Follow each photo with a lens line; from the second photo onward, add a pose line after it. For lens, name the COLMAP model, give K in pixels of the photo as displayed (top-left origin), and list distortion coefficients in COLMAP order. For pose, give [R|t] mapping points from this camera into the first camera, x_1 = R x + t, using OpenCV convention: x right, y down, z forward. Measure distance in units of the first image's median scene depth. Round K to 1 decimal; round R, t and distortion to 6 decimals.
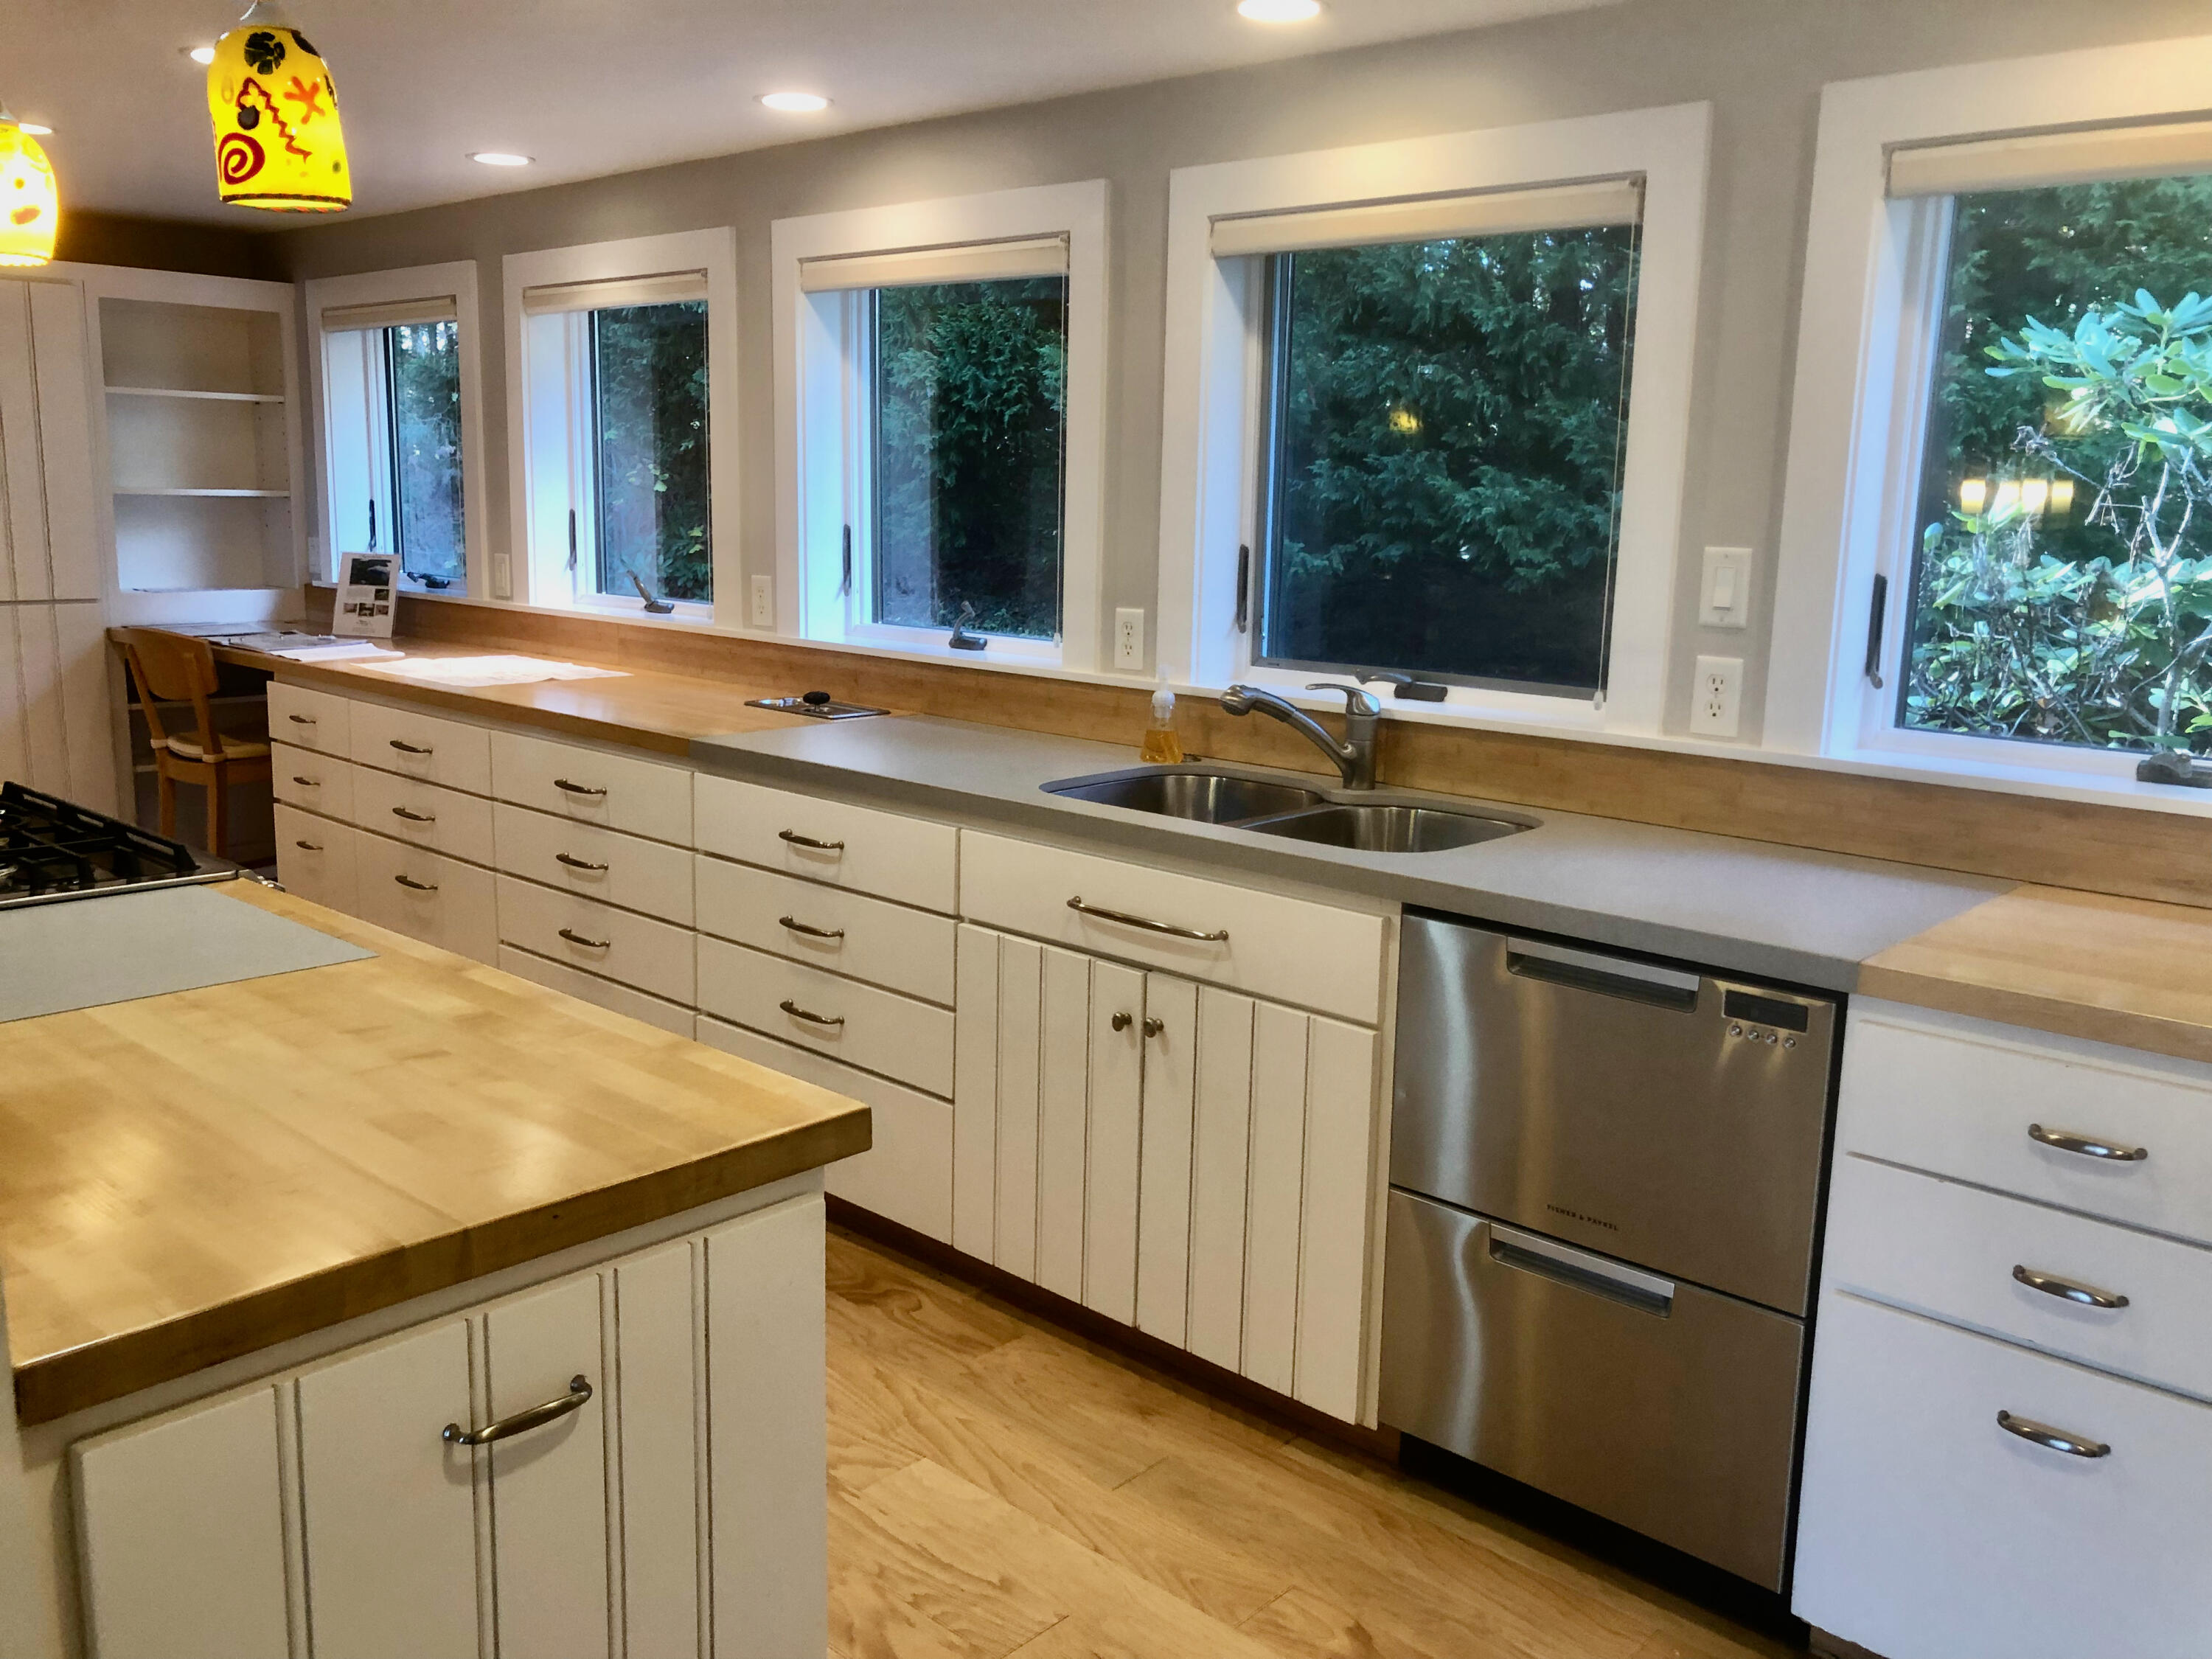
lens RADIAL K [[1799.5, 0, 1114.8], [0, 1799.5, 825.7], [0, 0, 1]] dist [-0.013341, 0.001210]
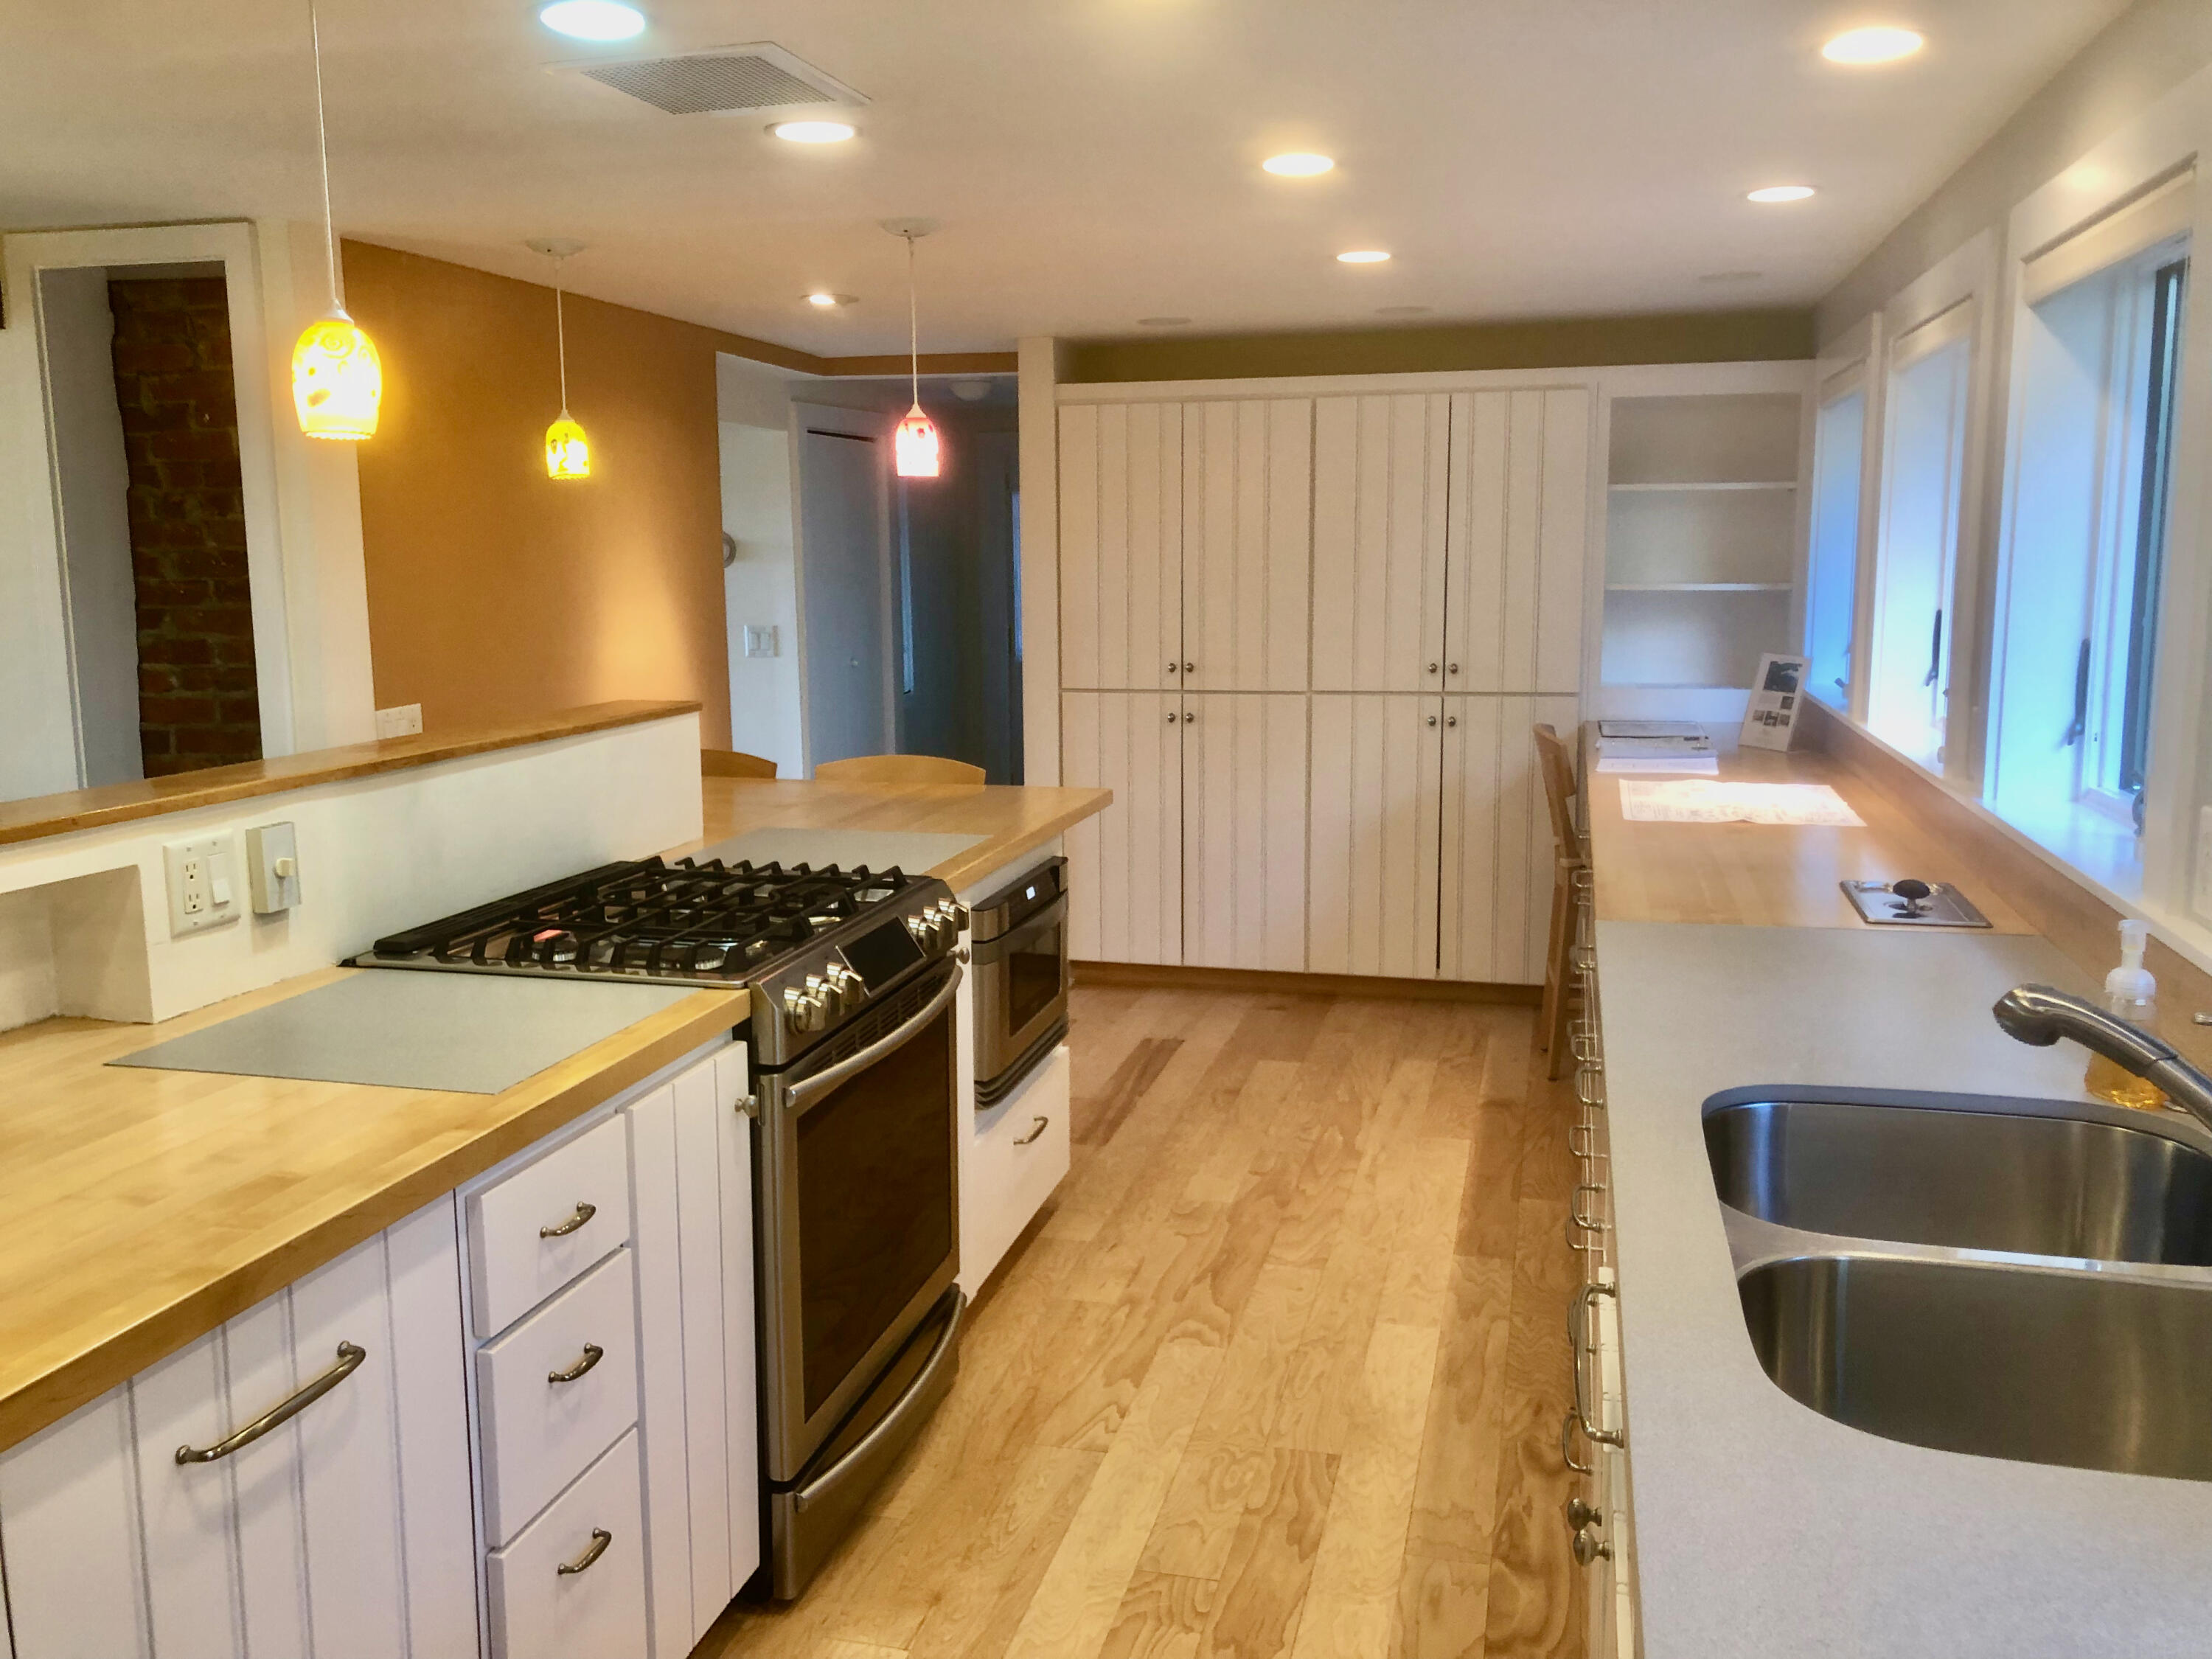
lens RADIAL K [[1799.5, 0, 1108.3], [0, 1799.5, 830.4], [0, 0, 1]] dist [-0.013341, 0.001210]
pose [[0.466021, 0.107253, -0.878249, 0.219381], [-0.140704, 0.988977, 0.046114, -0.060102], [0.873514, 0.102084, 0.475975, 0.293653]]
